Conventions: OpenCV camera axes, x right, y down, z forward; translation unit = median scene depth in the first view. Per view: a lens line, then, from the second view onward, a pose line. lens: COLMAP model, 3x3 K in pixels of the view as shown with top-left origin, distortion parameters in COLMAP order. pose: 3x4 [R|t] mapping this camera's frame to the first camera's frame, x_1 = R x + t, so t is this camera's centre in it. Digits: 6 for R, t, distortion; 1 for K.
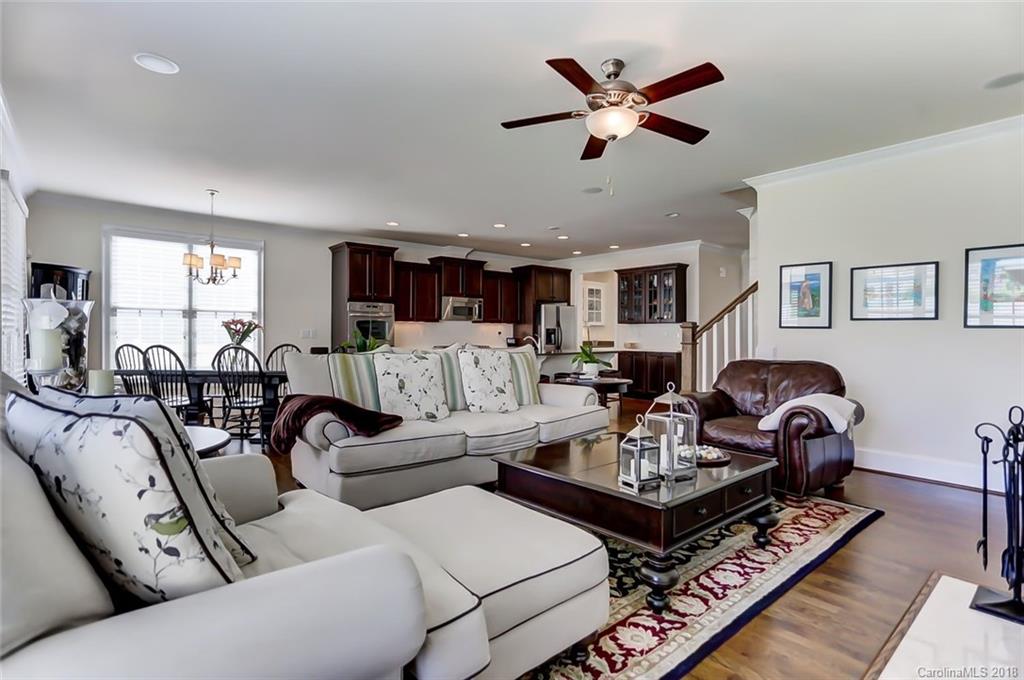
lens RADIAL K [[500.4, 0, 511.9], [0, 500.4, 333.6], [0, 0, 1]] dist [-0.017698, 0.005663]
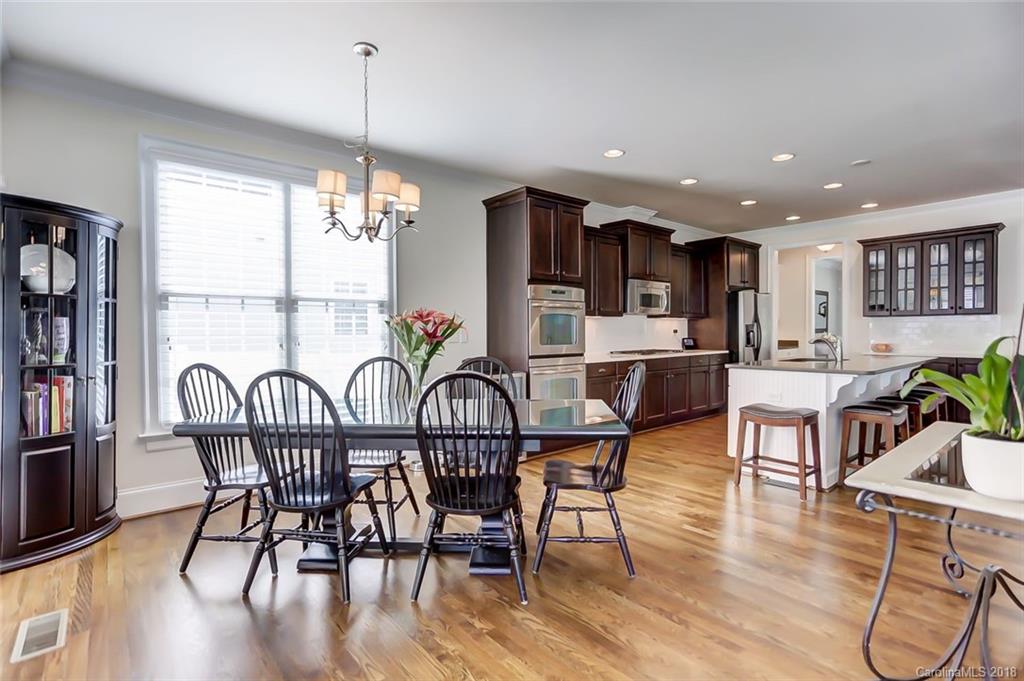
lens RADIAL K [[500.4, 0, 514.6], [0, 500.4, 331.8], [0, 0, 1]] dist [-0.017698, 0.005663]
pose [[0.999948, -0.008416, -0.005802, -0.281370], [0.008441, 0.999955, 0.004317, -0.006517], [0.005766, -0.004366, 0.999974, 0.311399]]
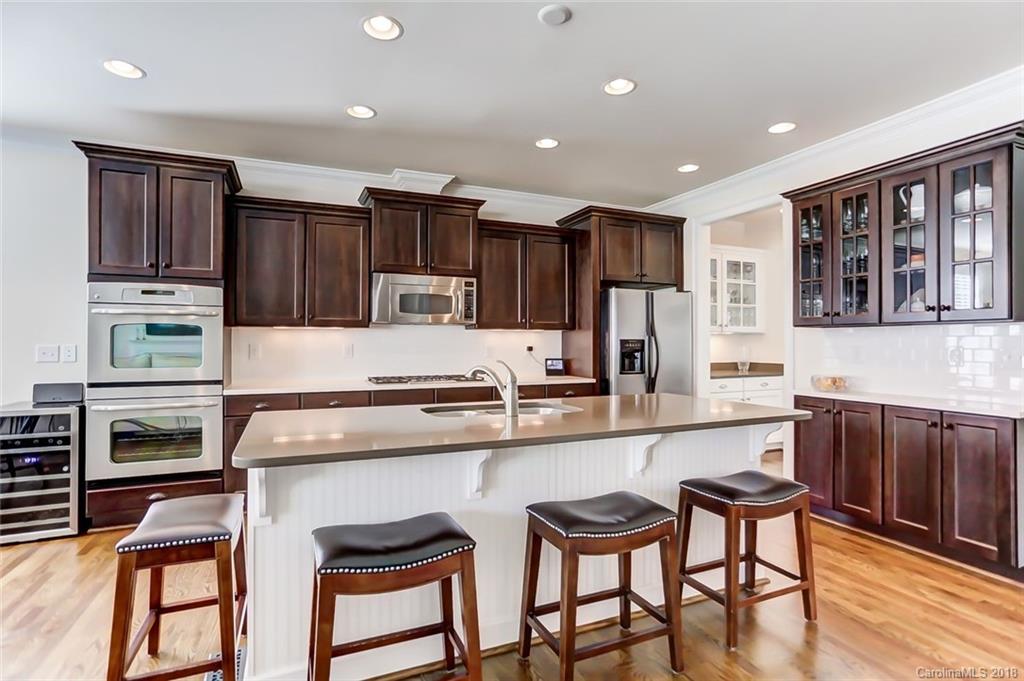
lens RADIAL K [[500.4, 0, 505.6], [0, 500.4, 341.1], [0, 0, 1]] dist [-0.017698, 0.005663]
pose [[0.952151, -0.001837, -0.305622, 0.118639], [0.000786, 0.999993, -0.003564, -0.008071], [0.305626, 0.003153, 0.952146, 0.572609]]
